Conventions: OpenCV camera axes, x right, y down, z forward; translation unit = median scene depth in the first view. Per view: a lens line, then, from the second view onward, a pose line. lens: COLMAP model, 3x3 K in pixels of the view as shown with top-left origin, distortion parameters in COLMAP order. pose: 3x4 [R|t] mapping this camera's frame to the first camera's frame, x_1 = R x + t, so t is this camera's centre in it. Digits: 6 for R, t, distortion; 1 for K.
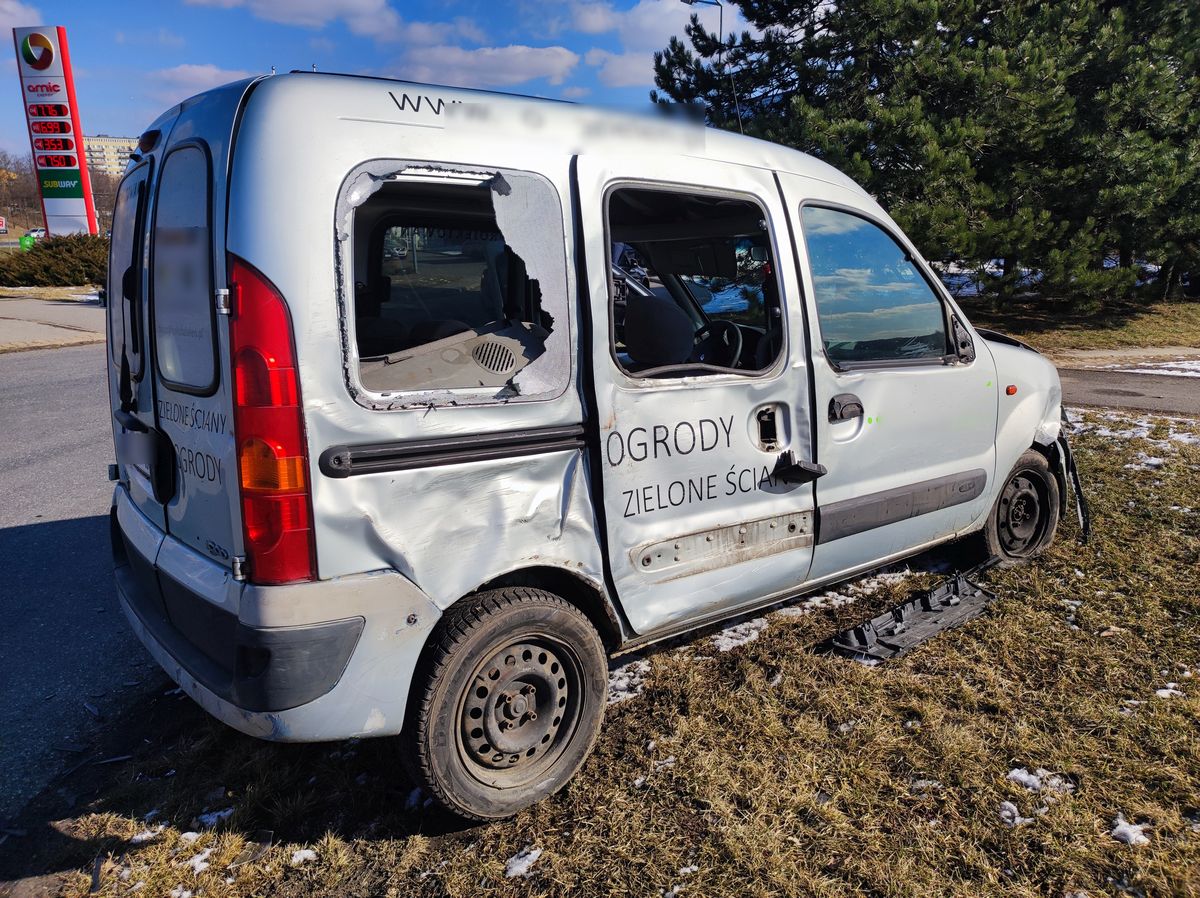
lens RADIAL K [[863.7, 0, 600.0], [0, 863.7, 449.0], [0, 0, 1]] dist [0.019879, -0.015751]
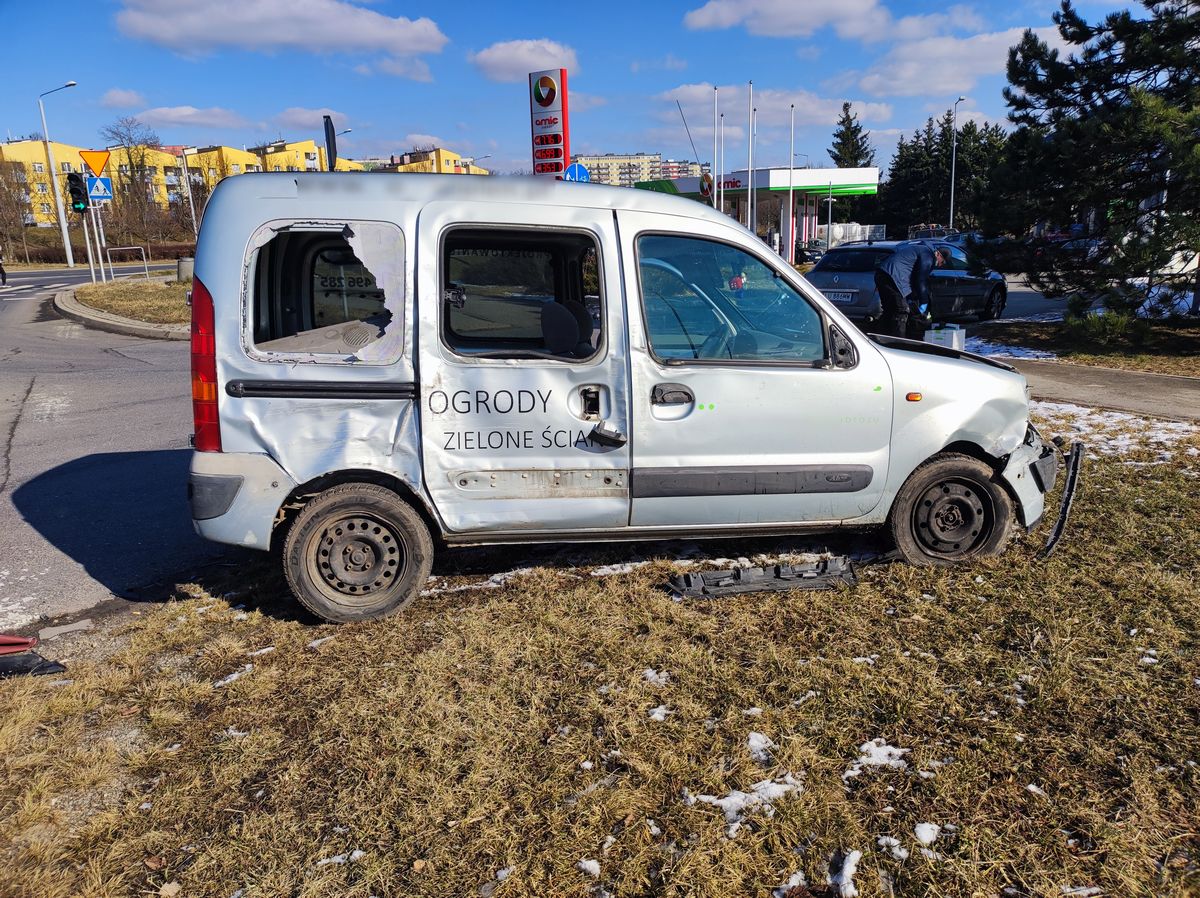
lens RADIAL K [[845.2, 0, 600.0], [0, 845.2, 449.0], [0, 0, 1]] dist [0.018579, -0.001113]
pose [[0.881530, 0.102856, -0.460788, 0.885241], [-0.102253, 0.994409, 0.026351, 0.011817], [0.460923, 0.023888, 0.887119, -0.161254]]
